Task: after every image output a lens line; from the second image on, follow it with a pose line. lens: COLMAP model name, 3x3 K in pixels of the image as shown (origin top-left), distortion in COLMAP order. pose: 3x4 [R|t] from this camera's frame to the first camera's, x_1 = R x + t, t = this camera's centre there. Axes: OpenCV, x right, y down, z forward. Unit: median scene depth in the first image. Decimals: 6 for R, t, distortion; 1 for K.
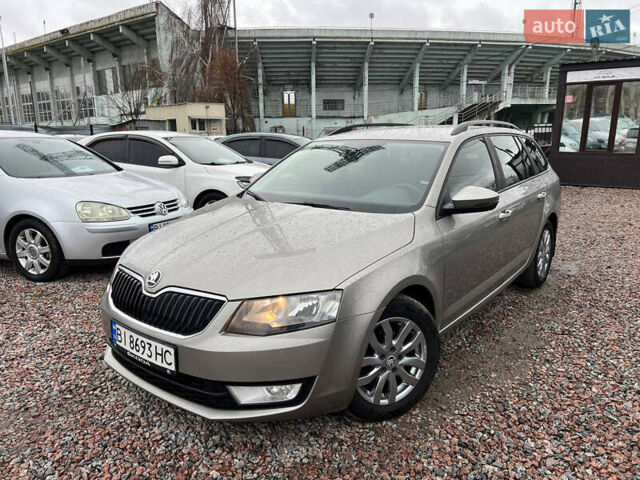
lens RADIAL K [[488.2, 0, 340.2], [0, 488.2, 226.2], [0, 0, 1]] dist [0.070354, -0.077139]
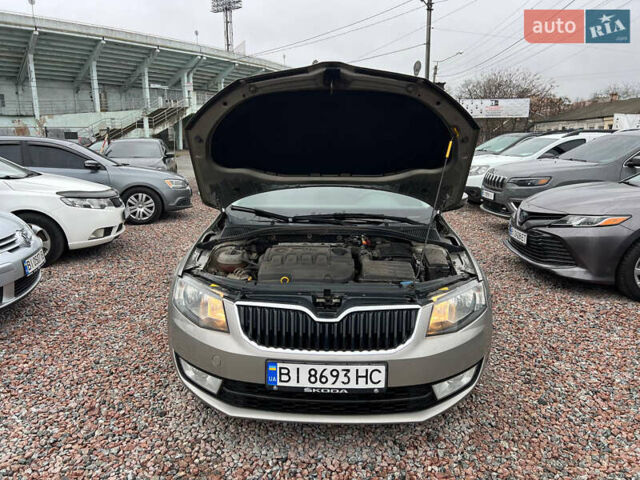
lens RADIAL K [[488.2, 0, 257.8], [0, 488.2, 240.3], [0, 0, 1]] dist [0.070354, -0.077139]
pose [[0.805999, -0.116175, 0.580404, -0.185874], [0.101407, 0.993155, 0.057969, -0.015002], [-0.583166, 0.012134, 0.812263, 0.056896]]
